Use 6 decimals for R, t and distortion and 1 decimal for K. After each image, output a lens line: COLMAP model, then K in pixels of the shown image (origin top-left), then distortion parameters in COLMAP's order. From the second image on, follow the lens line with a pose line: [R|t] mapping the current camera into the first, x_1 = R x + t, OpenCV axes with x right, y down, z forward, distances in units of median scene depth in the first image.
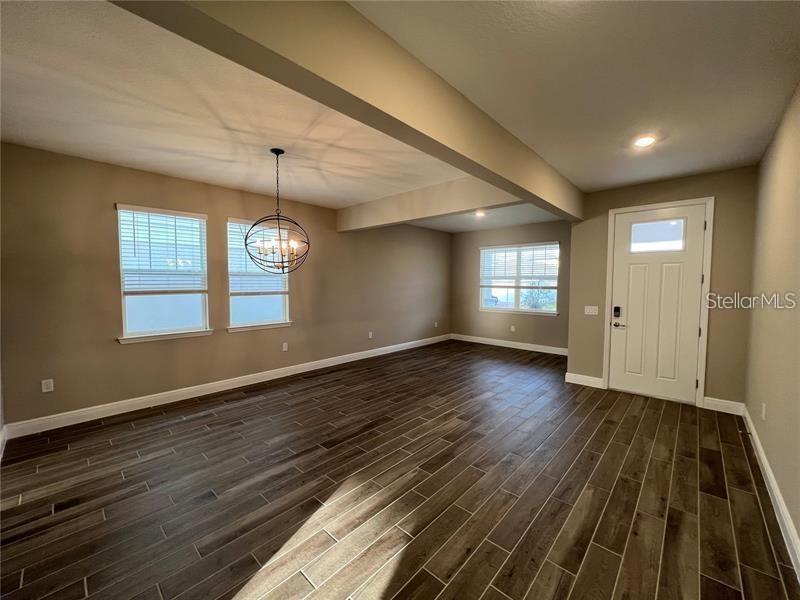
lens RADIAL K [[321.4, 0, 400.0], [0, 321.4, 300.0], [0, 0, 1]] dist [-0.003336, 0.000141]
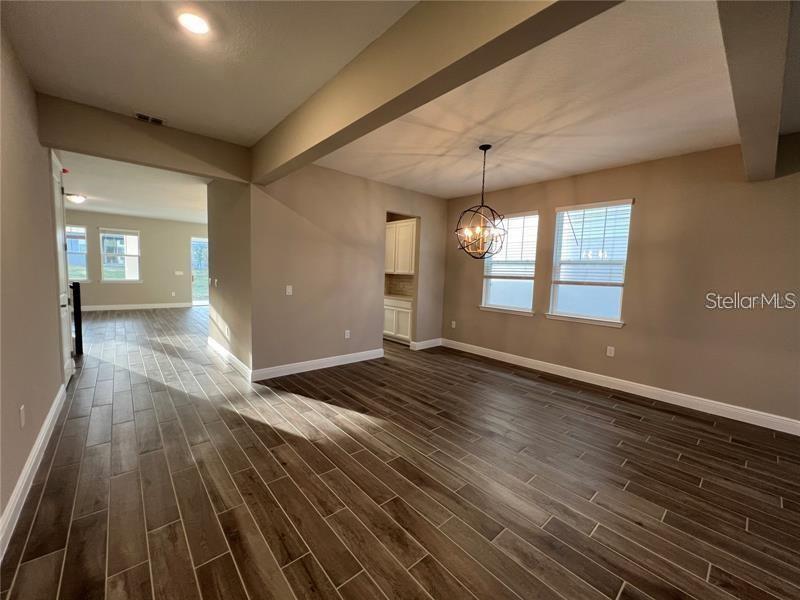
lens RADIAL K [[326.4, 0, 400.0], [0, 326.4, 300.0], [0, 0, 1]] dist [-0.002066, -0.000109]
pose [[-0.114255, 0.079550, -0.990261, 0.761818], [-0.086009, 0.992254, 0.089634, -0.015999], [0.989721, 0.095413, -0.106528, 0.831949]]
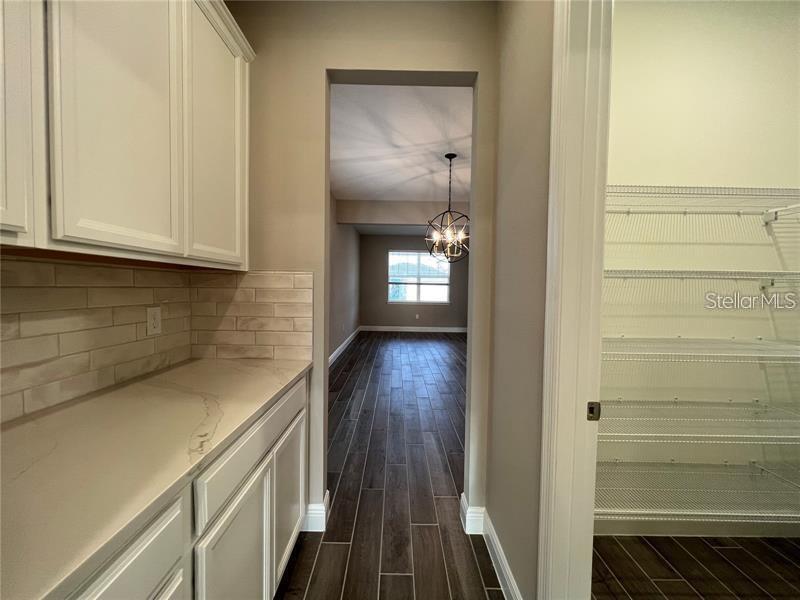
lens RADIAL K [[321.4, 0, 400.0], [0, 321.4, 300.0], [0, 0, 1]] dist [-0.003336, 0.000141]
pose [[0.730255, -0.020000, 0.682881, -1.241690], [0.025363, 0.999676, 0.002156, 0.043583], [-0.682703, 0.015746, 0.730526, 0.276099]]
